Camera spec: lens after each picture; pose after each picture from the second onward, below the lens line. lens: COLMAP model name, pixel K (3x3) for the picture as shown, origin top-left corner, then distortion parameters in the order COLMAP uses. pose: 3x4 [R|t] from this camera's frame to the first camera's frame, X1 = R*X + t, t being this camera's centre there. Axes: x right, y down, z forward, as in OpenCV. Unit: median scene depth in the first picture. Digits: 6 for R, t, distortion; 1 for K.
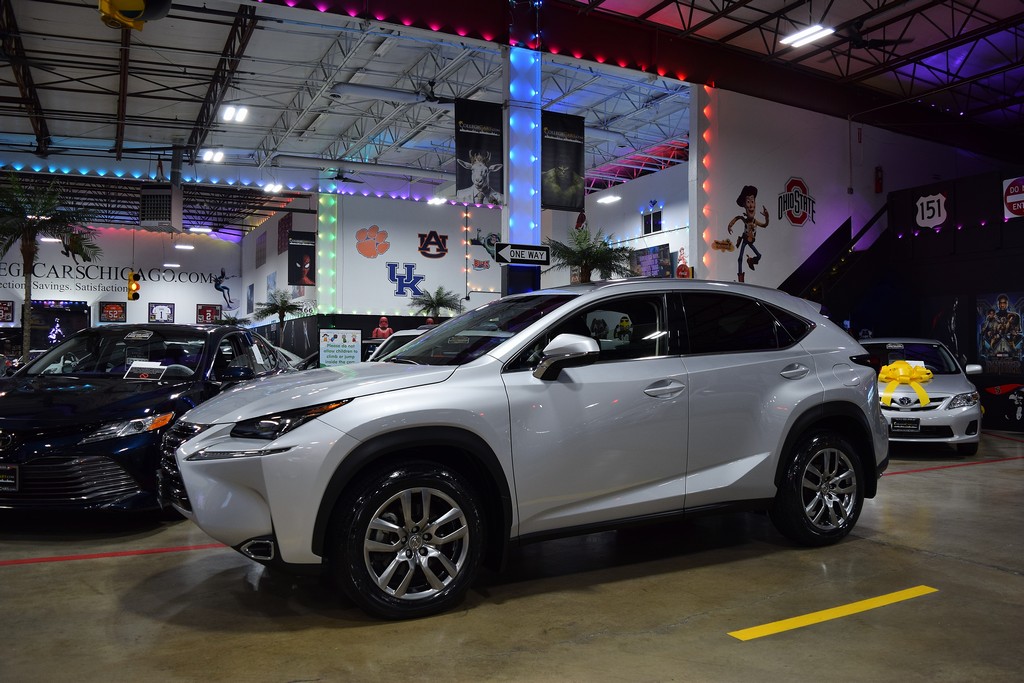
lens RADIAL K [[799.5, 0, 516.1], [0, 799.5, 350.3], [0, 0, 1]] dist [-0.092945, 0.018799]
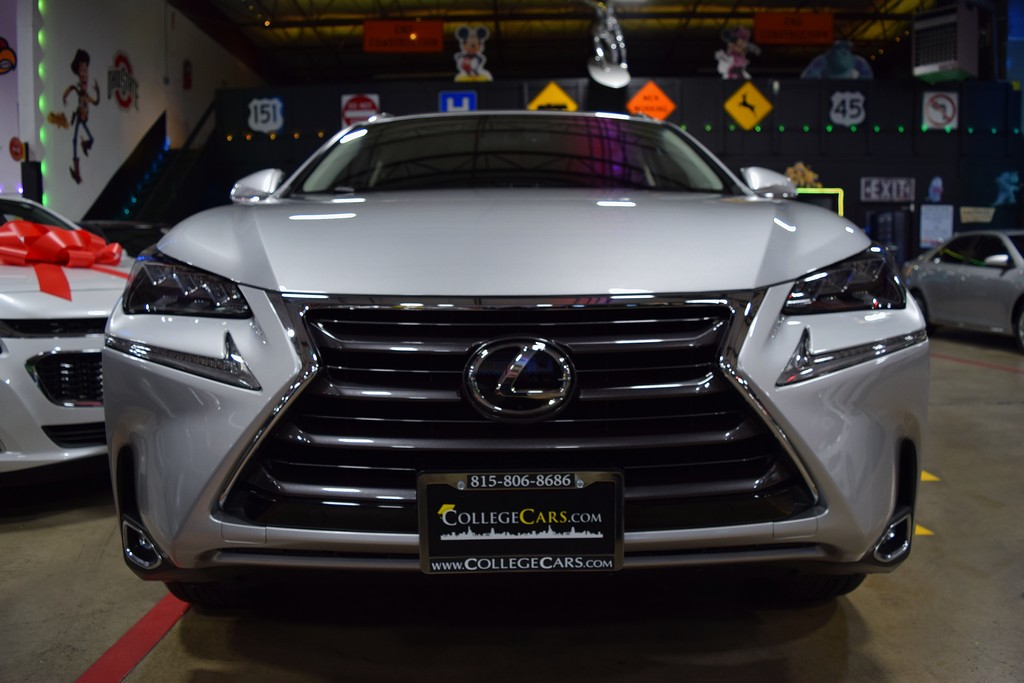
lens RADIAL K [[799.5, 0, 515.6], [0, 799.5, 337.7], [0, 0, 1]] dist [-0.092945, 0.018799]
pose [[0.476946, -0.071083, 0.876054, -0.215204], [0.004498, 0.996909, 0.078441, 0.025414], [-0.878921, -0.033471, 0.475791, 0.253695]]
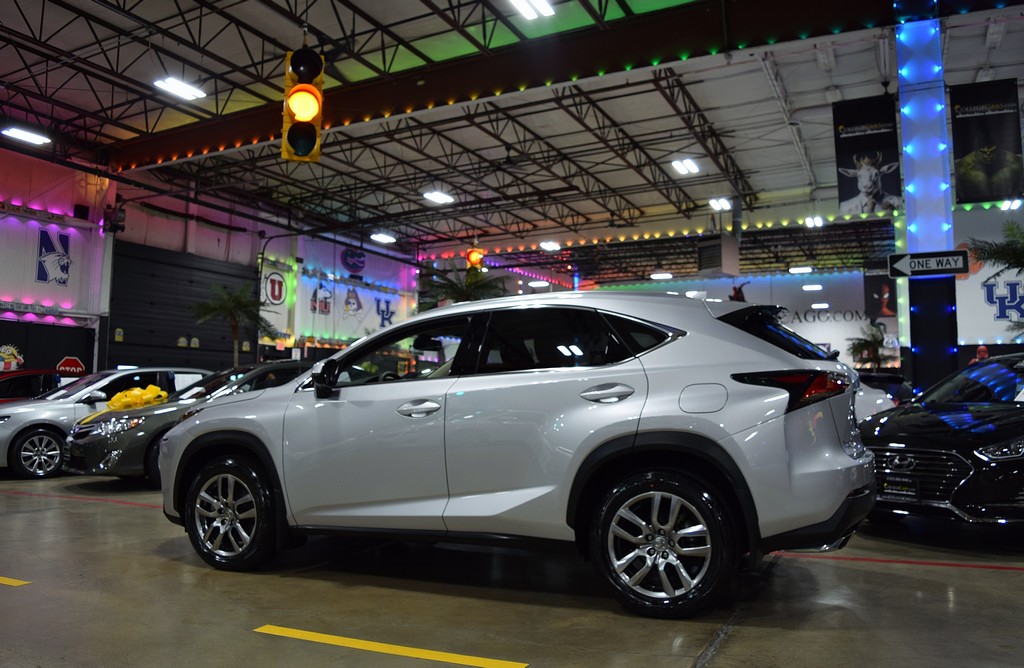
lens RADIAL K [[814.5, 0, 513.0], [0, 814.5, 336.5], [0, 0, 1]] dist [-0.086532, 0.007320]
pose [[0.603702, -0.062225, -0.794778, 0.367781], [0.007248, 0.997336, -0.072578, 0.010530], [0.797177, 0.038055, 0.602545, 0.150803]]
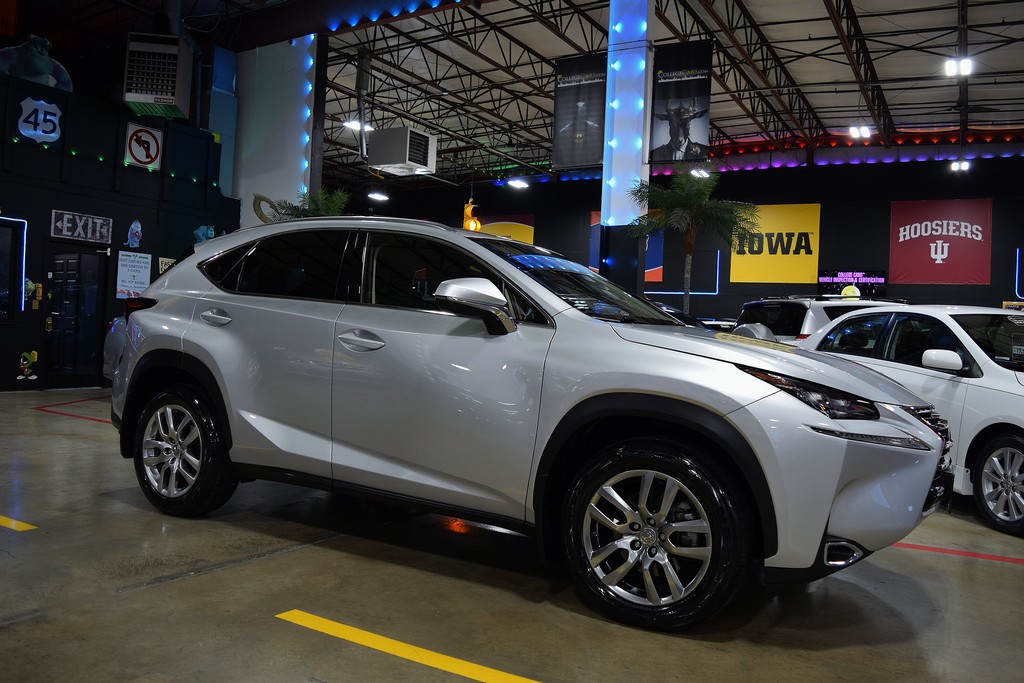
lens RADIAL K [[799.5, 0, 513.8], [0, 799.5, 340.3], [0, 0, 1]] dist [-0.092945, 0.018799]
pose [[-0.528497, -0.029554, 0.848421, -0.051853], [-0.052586, 0.998614, 0.002030, 0.011756], [-0.847305, -0.043542, -0.529319, 0.362298]]
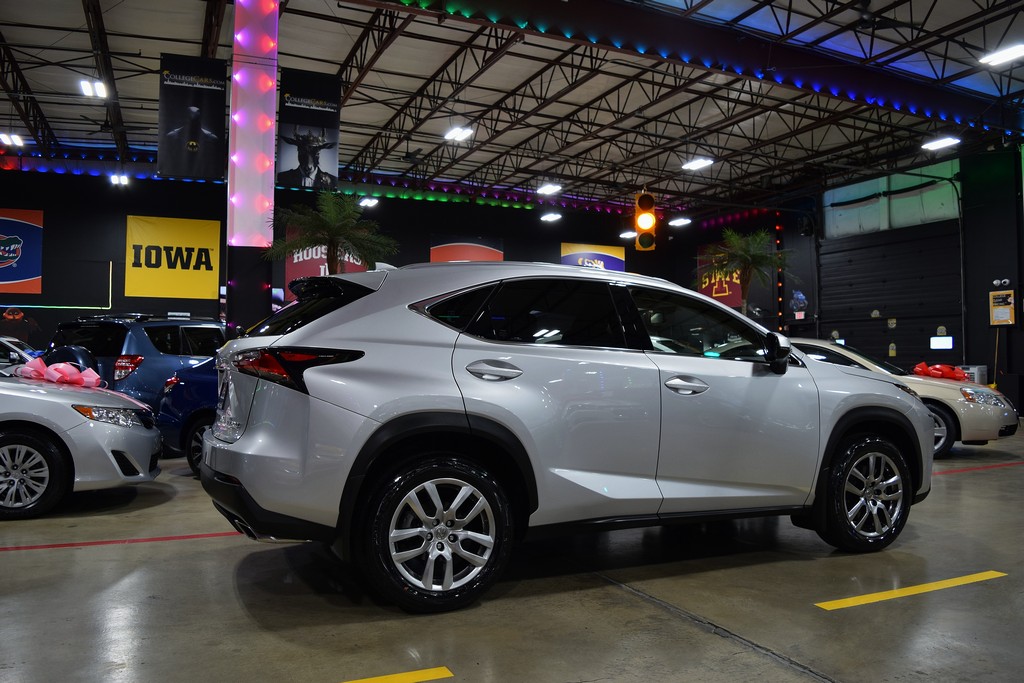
lens RADIAL K [[799.5, 0, 508.6], [0, 799.5, 343.4], [0, 0, 1]] dist [-0.092945, 0.018799]
pose [[-0.996912, -0.001900, 0.078505, 0.253748], [-0.004426, 0.999478, -0.032010, 0.009051], [-0.078403, -0.032259, -0.996400, 0.578937]]
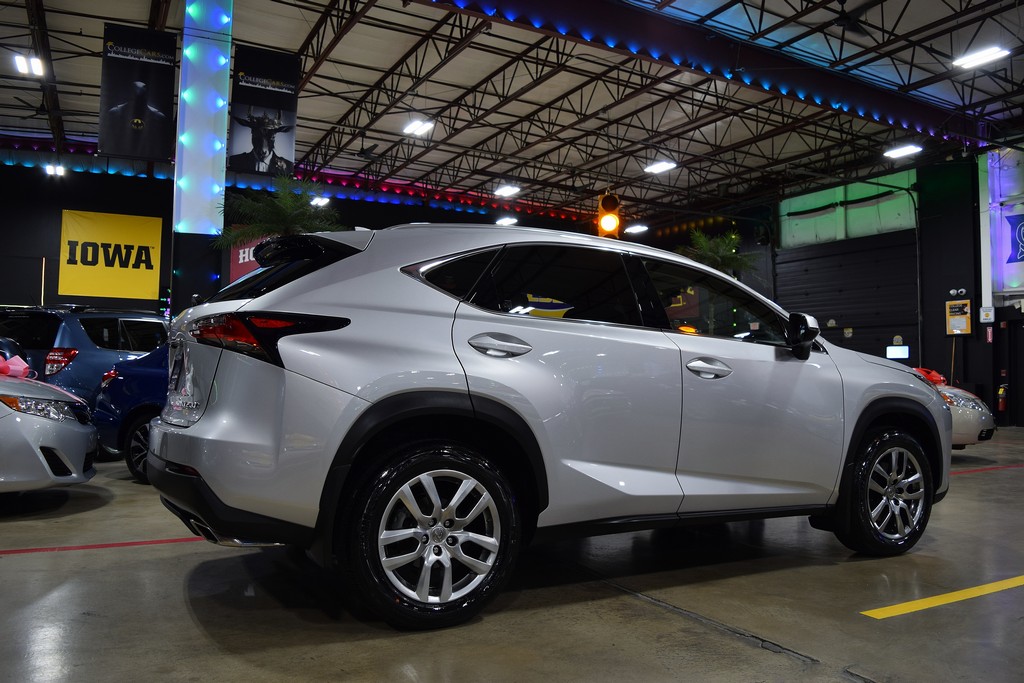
lens RADIAL K [[799.5, 0, 508.9], [0, 799.5, 343.7], [0, 0, 1]] dist [-0.092945, 0.018799]
pose [[-0.999896, -0.012345, 0.007445, 0.276598], [-0.012691, 0.998746, -0.048438, 0.020922], [-0.006838, -0.048527, -0.998798, 0.540334]]
